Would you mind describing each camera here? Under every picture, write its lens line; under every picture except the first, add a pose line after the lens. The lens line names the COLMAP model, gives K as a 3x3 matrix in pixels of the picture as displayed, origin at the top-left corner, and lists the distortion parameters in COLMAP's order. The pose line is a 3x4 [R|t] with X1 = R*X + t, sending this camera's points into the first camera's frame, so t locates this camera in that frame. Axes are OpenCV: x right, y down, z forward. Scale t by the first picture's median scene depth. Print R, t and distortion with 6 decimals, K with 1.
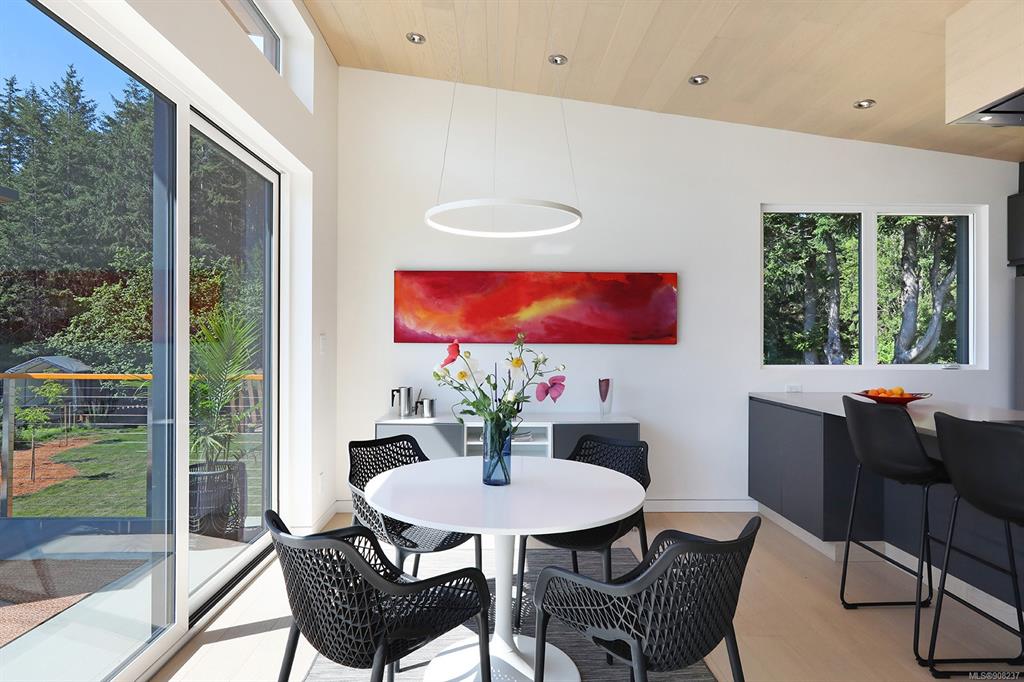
lens RADIAL K [[549.1, 0, 518.1], [0, 549.1, 344.8], [0, 0, 1]] dist [-0.002723, 0.001257]
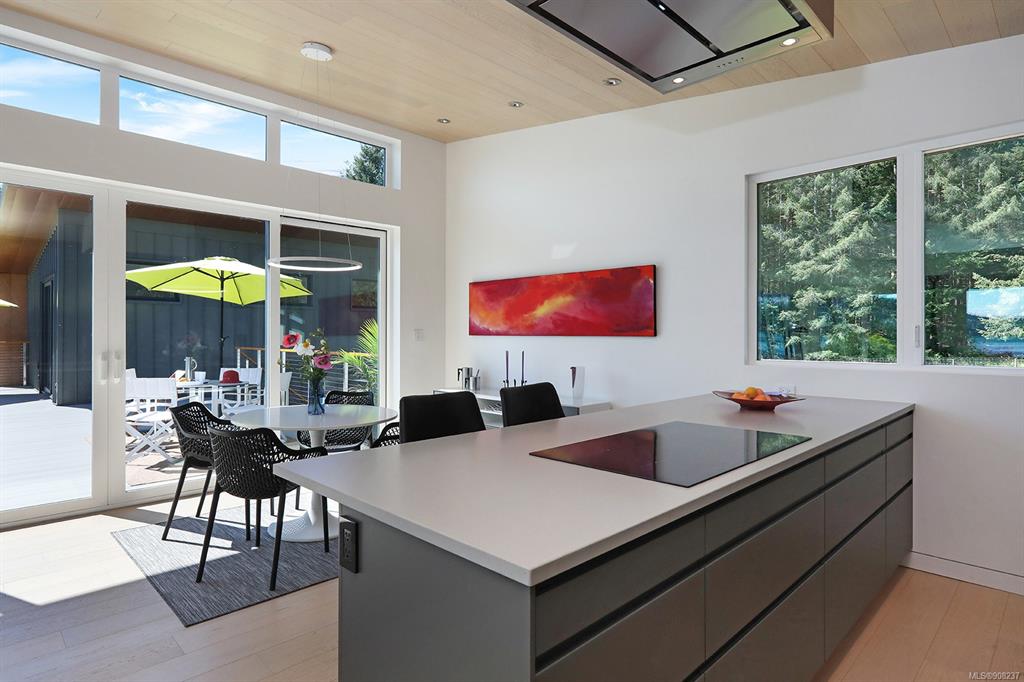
lens RADIAL K [[563.9, 0, 512.0], [0, 563.9, 341.0], [0, 0, 1]] dist [-0.005895, -0.000271]
pose [[0.684809, 0.005461, -0.728702, 0.865973], [-0.003476, 0.999985, 0.004227, 0.003861], [0.728714, -0.000362, 0.684818, 0.116891]]
